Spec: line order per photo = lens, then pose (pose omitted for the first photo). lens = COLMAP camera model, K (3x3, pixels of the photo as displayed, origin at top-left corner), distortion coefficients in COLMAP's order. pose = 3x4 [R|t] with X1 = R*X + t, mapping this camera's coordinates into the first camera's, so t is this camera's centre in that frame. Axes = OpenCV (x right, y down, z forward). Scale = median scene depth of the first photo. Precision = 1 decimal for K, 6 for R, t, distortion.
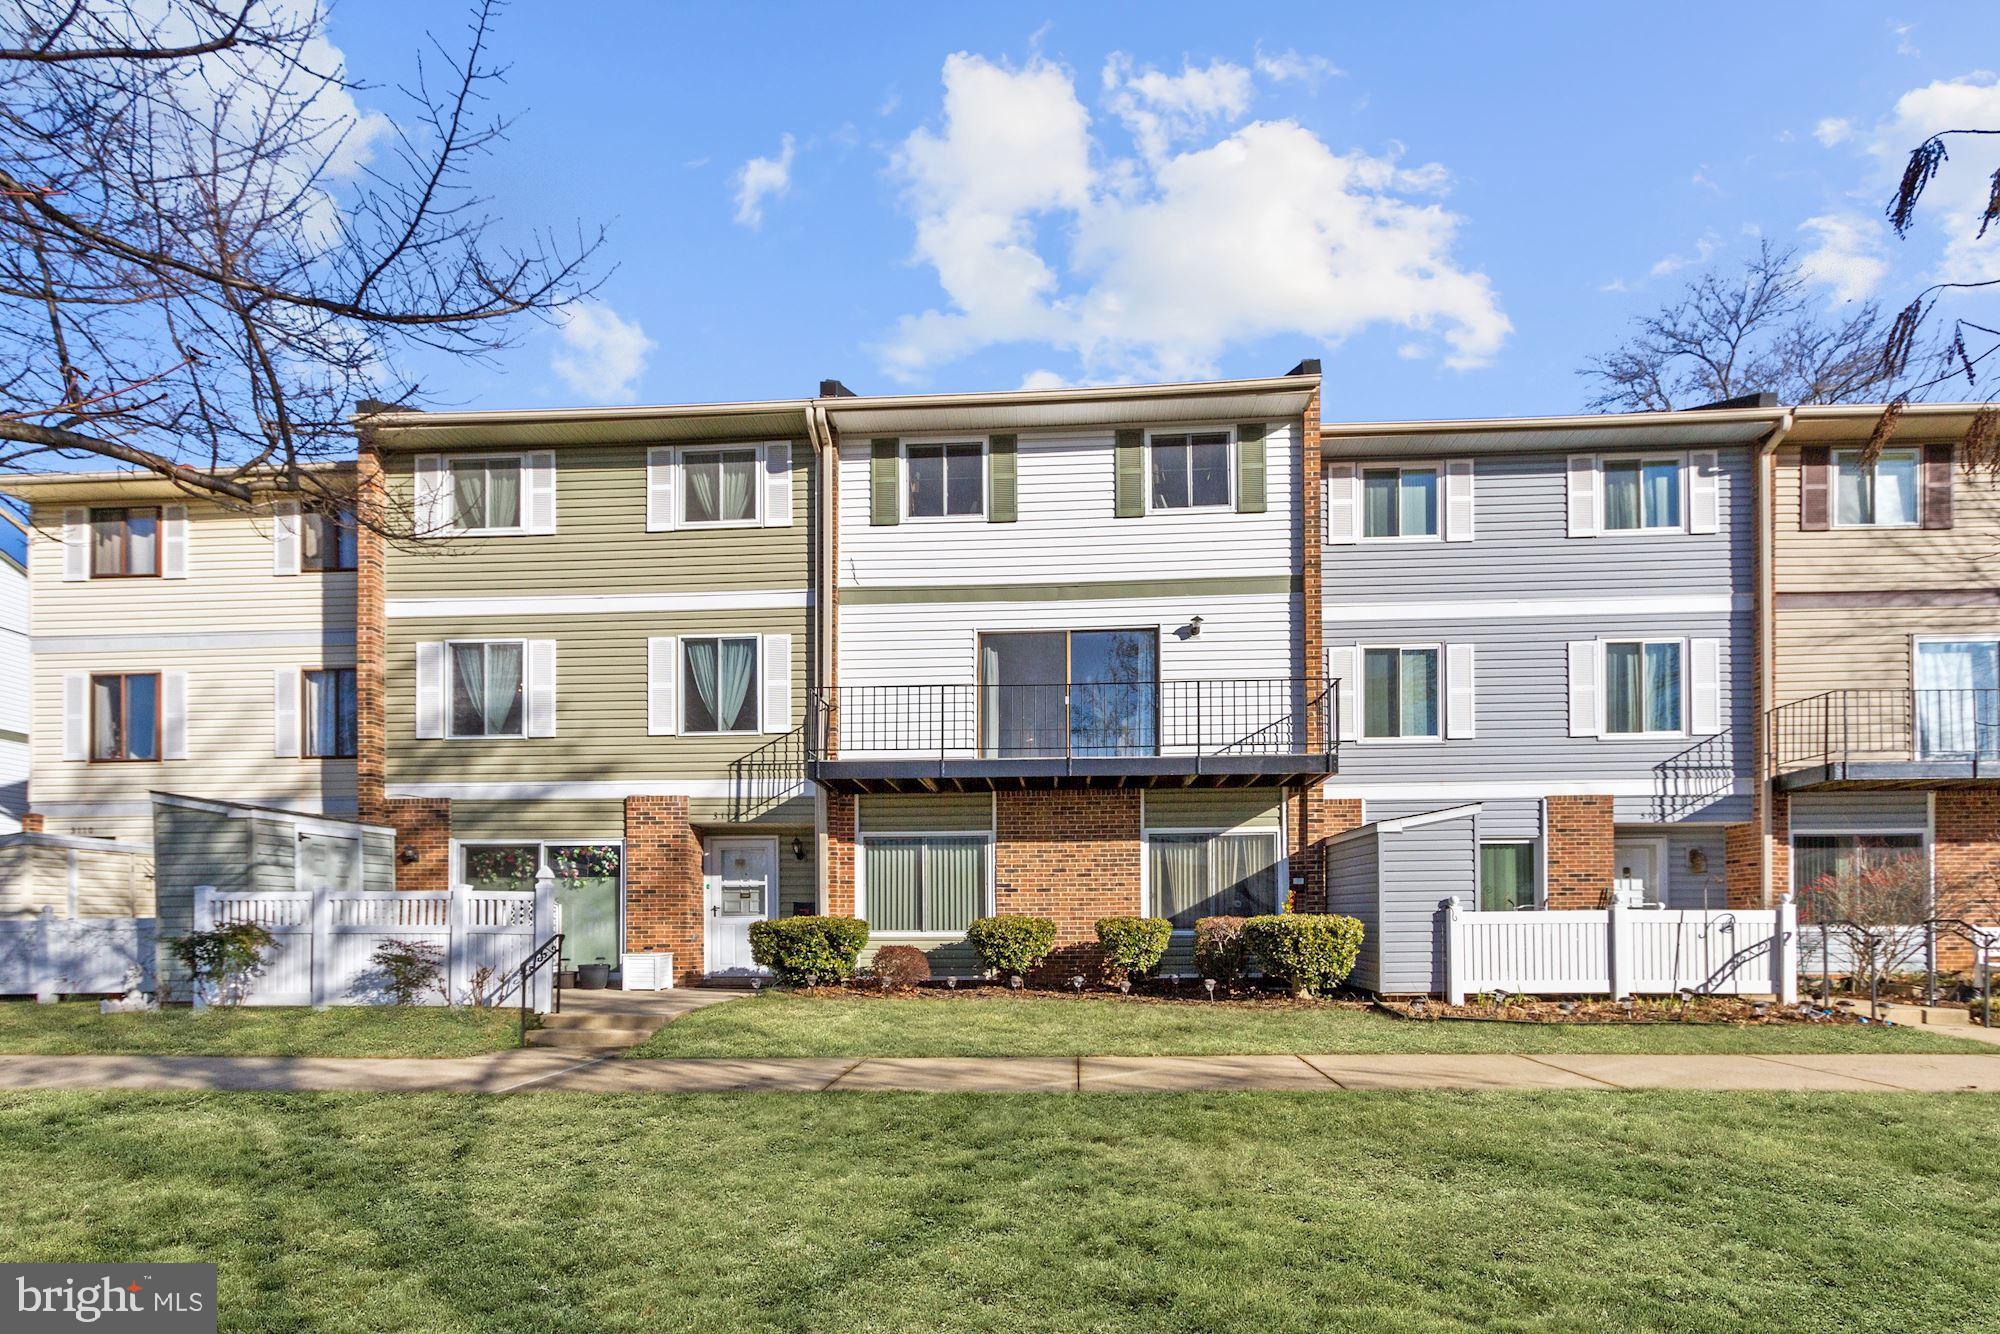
lens RADIAL K [[949.3, 0, 989.0], [0, 949.3, 676.9], [0, 0, 1]] dist [-0.000255, -0.000301]
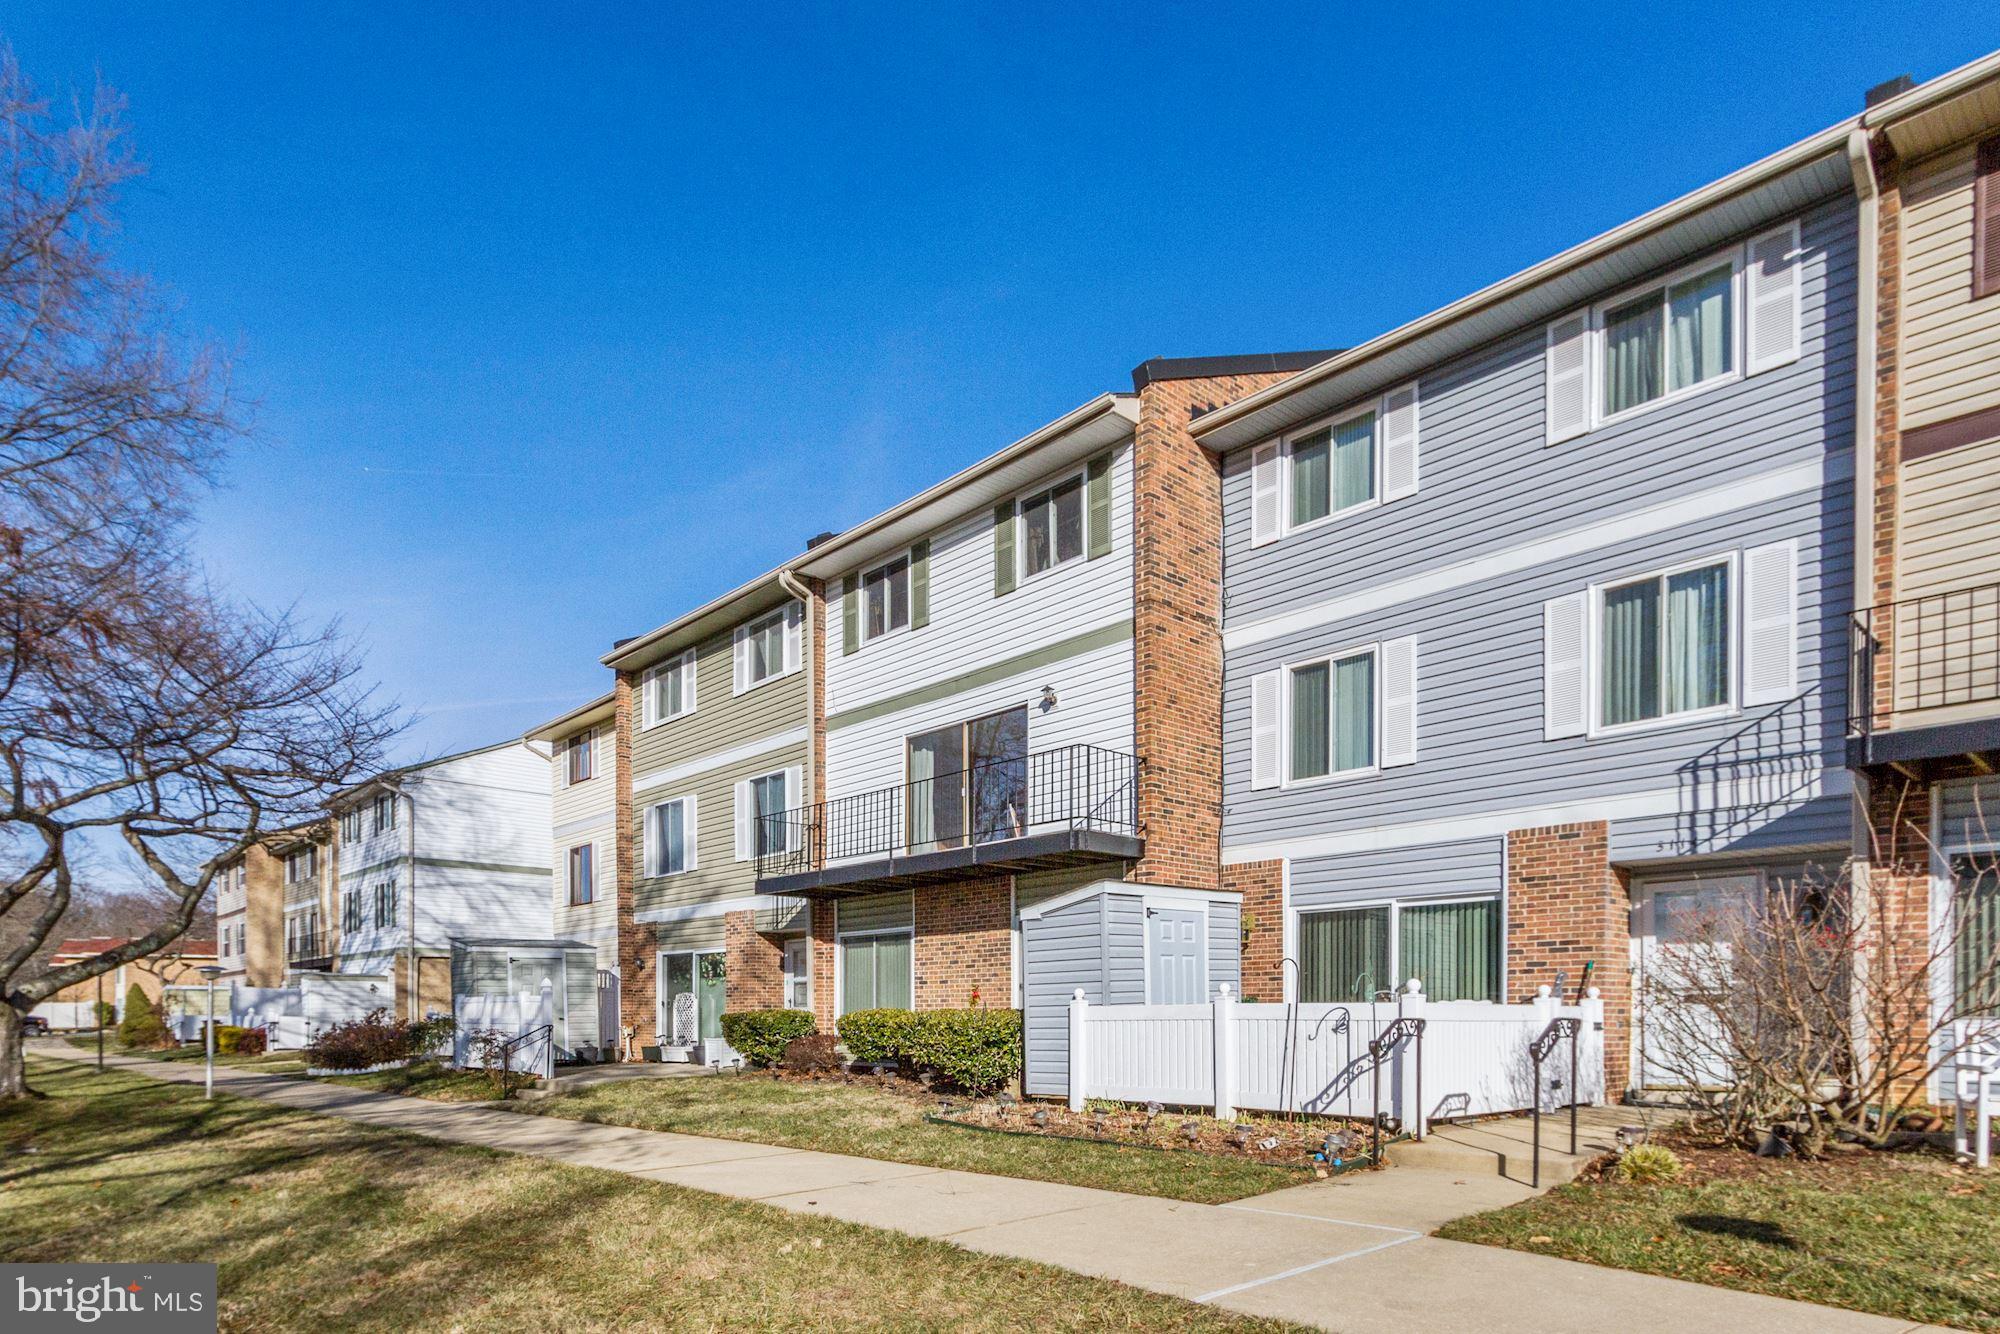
lens RADIAL K [[1139.4, 0, 993.8], [0, 1139.4, 659.6], [0, 0, 1]] dist [-0.003389, -0.000507]
pose [[0.719534, -0.205299, -0.663418, 0.928915], [0.184231, 0.977505, -0.102680, 0.016701], [0.669574, -0.048341, 0.741171, 0.121008]]
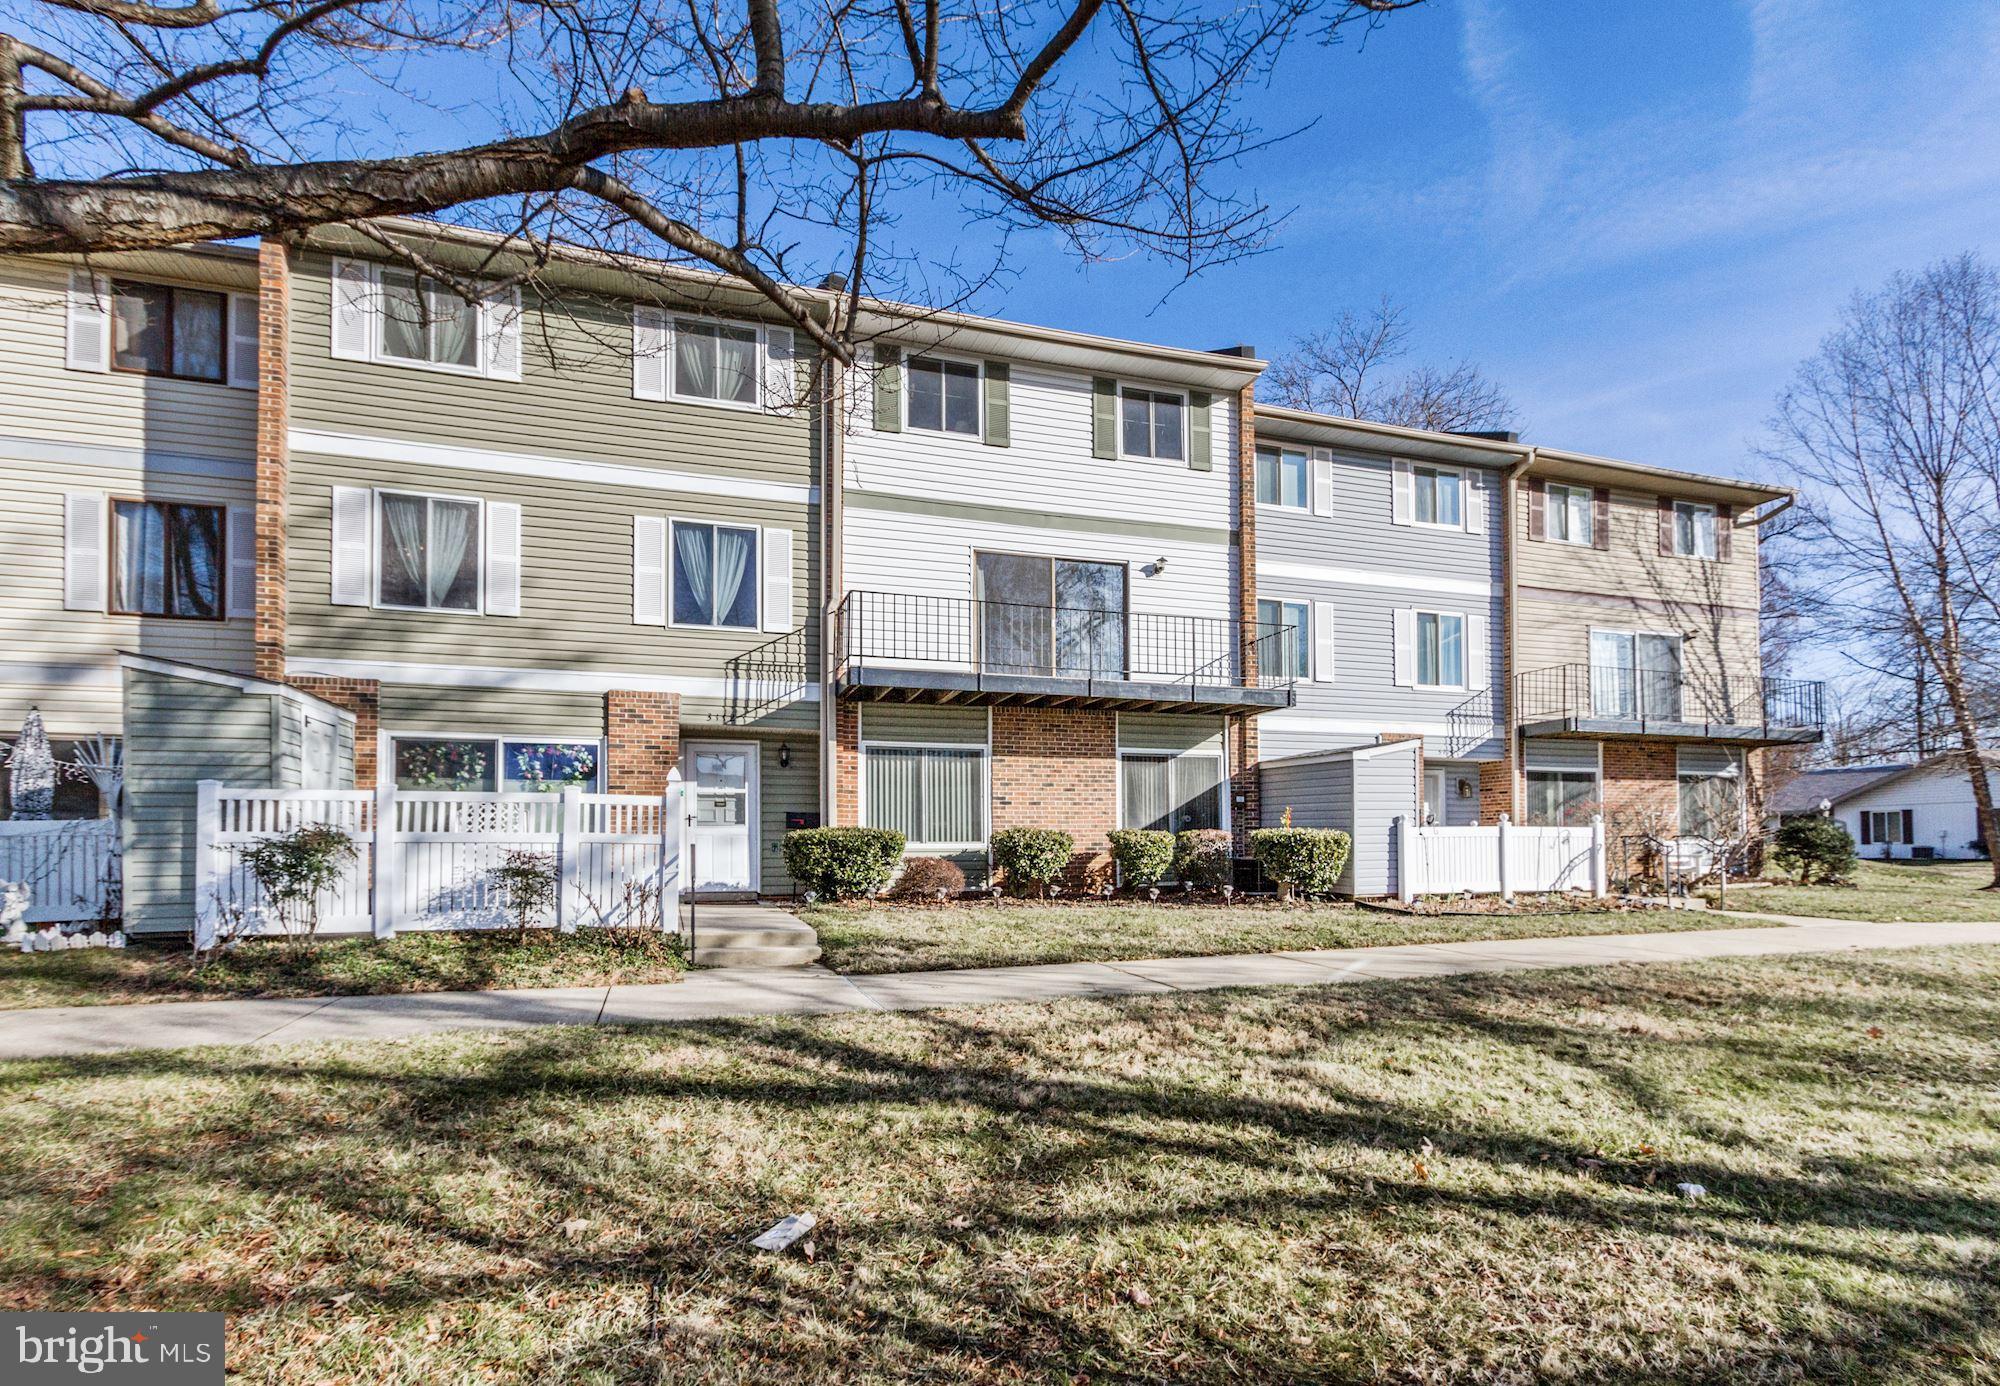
lens RADIAL K [[960.2, 0, 952.0], [0, 960.2, 566.3], [0, 0, 1]] dist [-0.001175, -0.000414]
pose [[0.929634, 0.103775, 0.353568, -0.399448], [-0.095947, 0.994596, -0.039650, 0.014182], [-0.355772, 0.002936, 0.934568, 0.039330]]
